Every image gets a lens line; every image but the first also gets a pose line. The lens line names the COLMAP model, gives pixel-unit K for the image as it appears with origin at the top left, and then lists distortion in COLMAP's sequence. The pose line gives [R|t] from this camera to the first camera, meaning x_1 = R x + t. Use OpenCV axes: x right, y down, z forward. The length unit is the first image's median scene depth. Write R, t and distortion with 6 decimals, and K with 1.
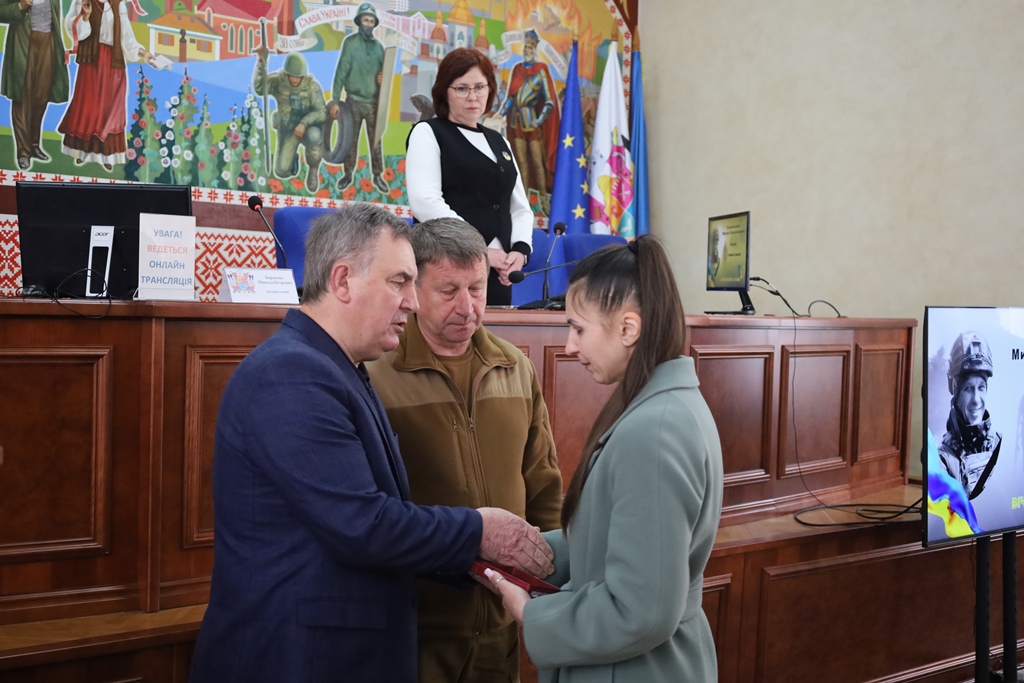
lens RADIAL K [[1349.6, 0, 517.2], [0, 1349.6, 342.6], [0, 0, 1]] dist [-0.008089, 0.049415]
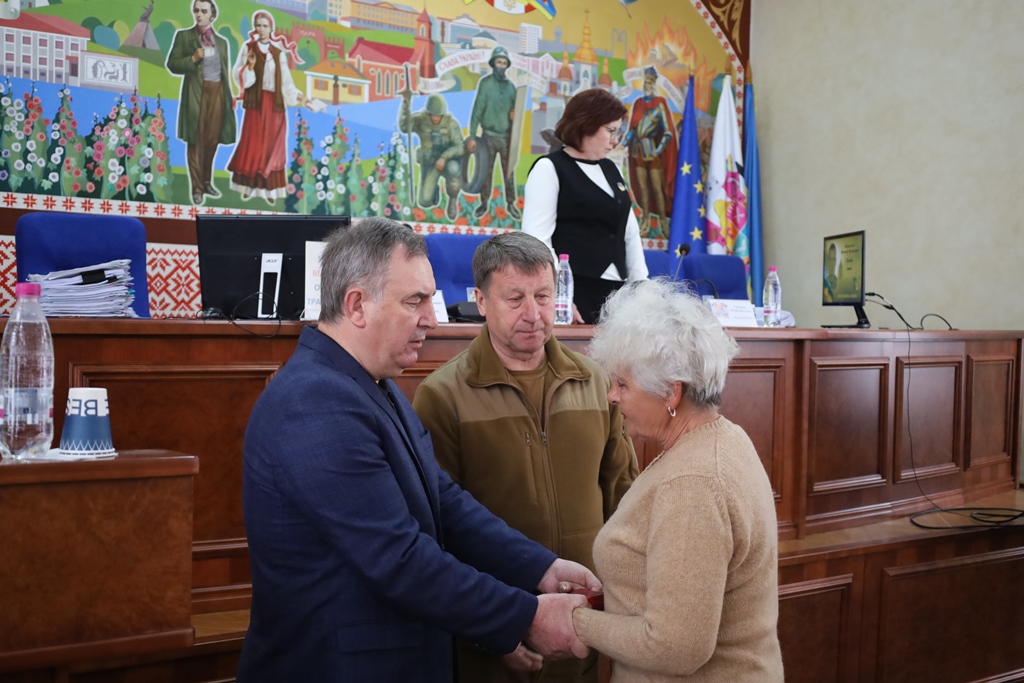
lens RADIAL K [[1236.0, 0, 512.0], [0, 1236.0, 341.5], [0, 0, 1]] dist [-0.003552, 0.036414]
pose [[0.995274, -0.008346, -0.096747, -0.006884], [0.007218, 0.999902, -0.012003, -0.000390], [0.096838, 0.011248, 0.995237, 0.005975]]
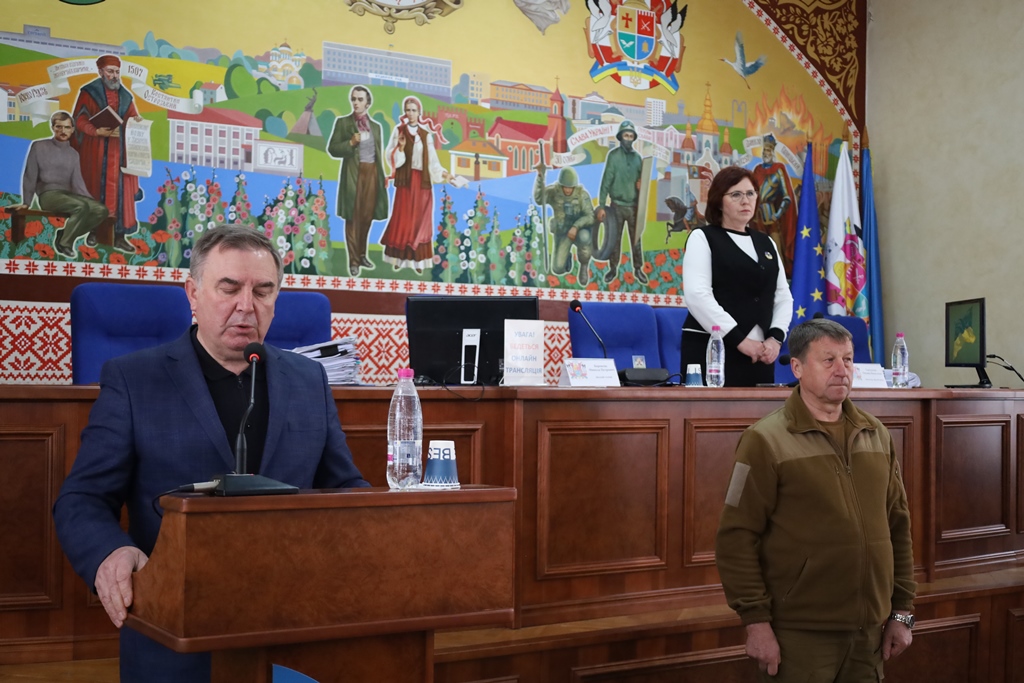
lens RADIAL K [[1307.4, 0, 512.0], [0, 1307.4, 341.5], [0, 0, 1]] dist [-0.029721, 0.107067]
pose [[0.986167, -0.020990, -0.164420, -0.029131], [0.011857, 0.998342, -0.056333, -0.001497], [0.165330, 0.053604, 0.984781, -0.108357]]
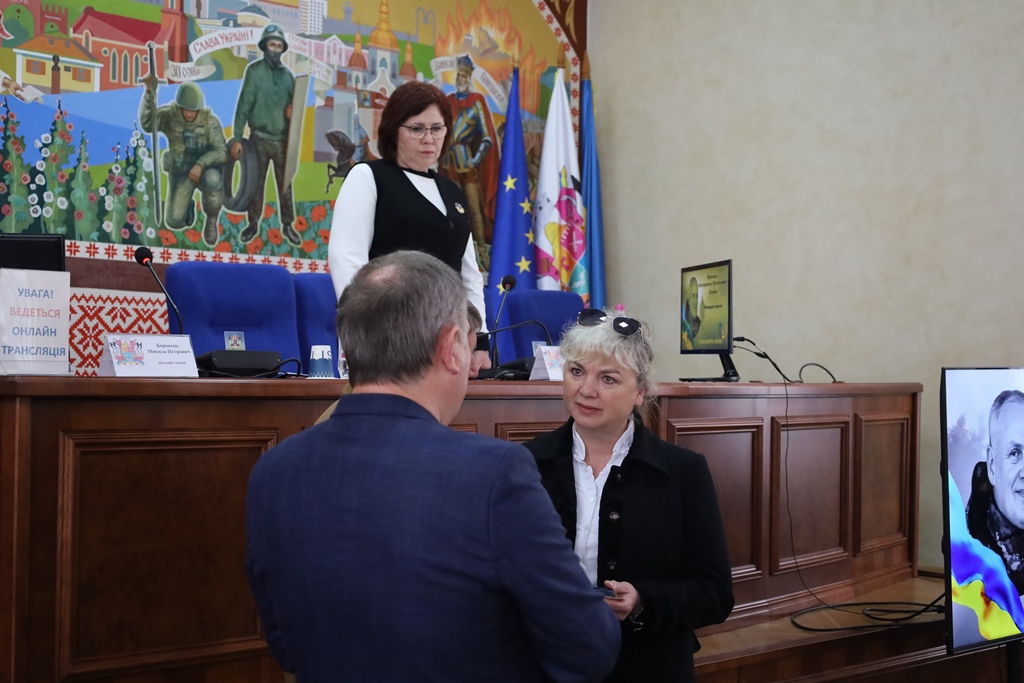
lens RADIAL K [[1537.4, 0, 517.0], [0, 1537.4, 339.6], [0, 0, 1]] dist [-0.005174, 0.036339]
pose [[0.998775, -0.014689, 0.047262, -0.006161], [0.017039, 0.998618, -0.049715, -0.000846], [-0.046466, 0.050459, 0.997645, 0.029540]]
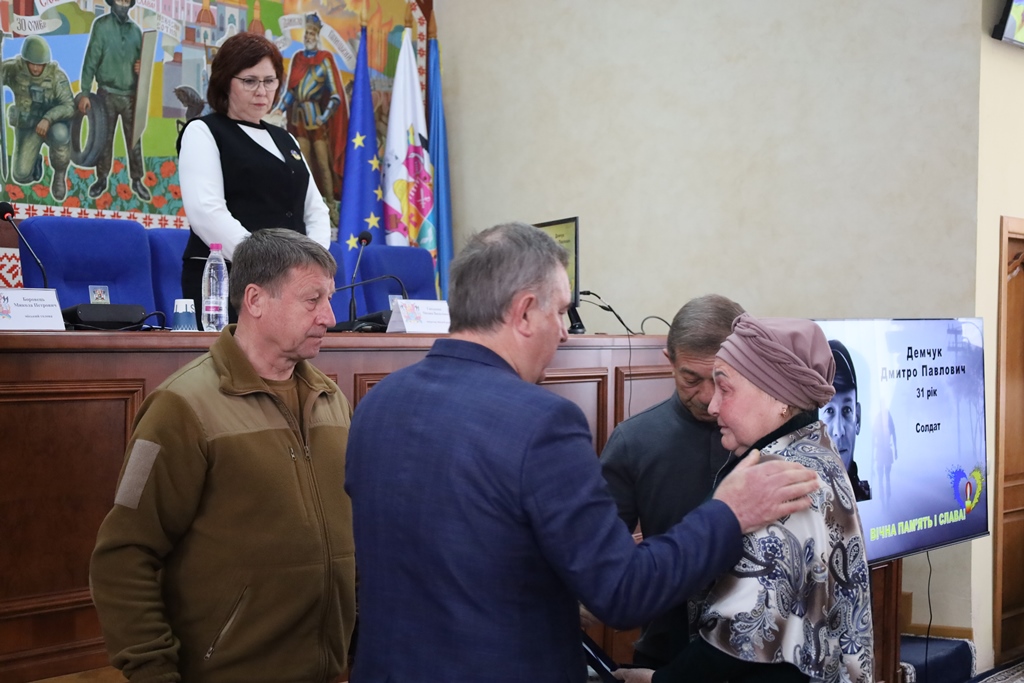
lens RADIAL K [[1520.1, 0, 522.7], [0, 1520.1, 340.4], [0, 0, 1]] dist [0.000069, 0.027629]
pose [[0.987806, -0.020943, 0.154273, -0.013349], [0.023979, 0.999553, -0.017840, 0.000580], [-0.153831, 0.021322, 0.987867, 0.013355]]
